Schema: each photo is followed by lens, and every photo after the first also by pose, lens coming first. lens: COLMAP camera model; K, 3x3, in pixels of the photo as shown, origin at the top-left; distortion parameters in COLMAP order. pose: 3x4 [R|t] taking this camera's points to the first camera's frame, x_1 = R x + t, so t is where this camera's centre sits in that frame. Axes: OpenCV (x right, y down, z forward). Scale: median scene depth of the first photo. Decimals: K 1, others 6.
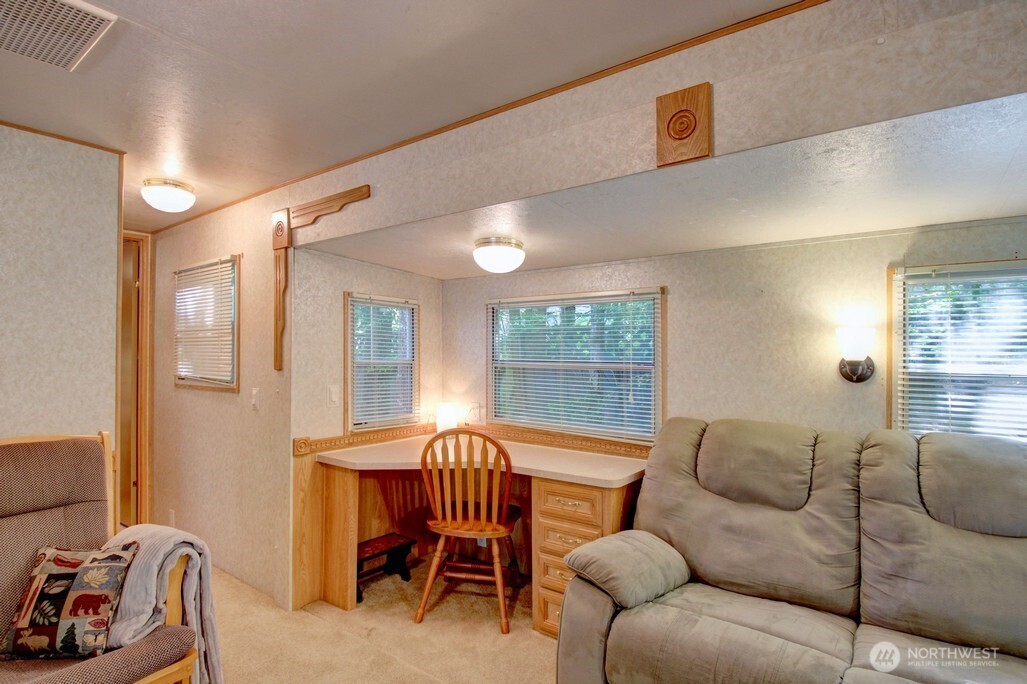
lens RADIAL K [[517.3, 0, 515.9], [0, 517.3, 343.6], [0, 0, 1]] dist [-0.017527, -0.006107]
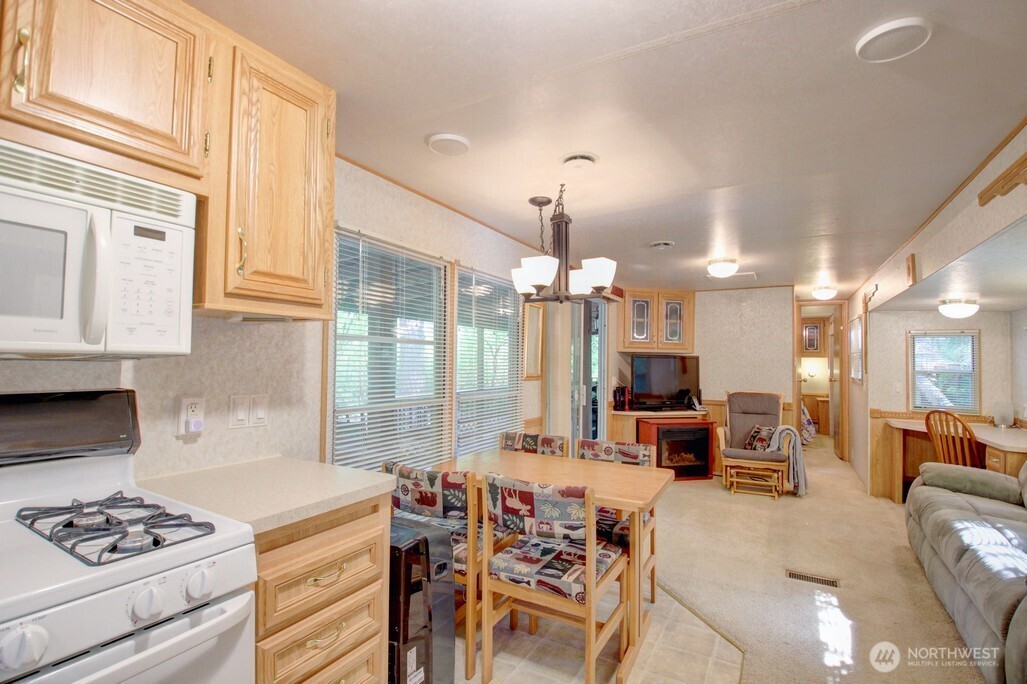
lens RADIAL K [[478.4, 0, 512.2], [0, 478.4, 342.8], [0, 0, 1]] dist [0.004410, -0.019503]
pose [[0.111953, -0.031896, -0.993202, 1.235536], [0.012723, 0.999449, -0.030662, -0.029383], [0.993632, -0.009204, 0.112297, -0.569523]]
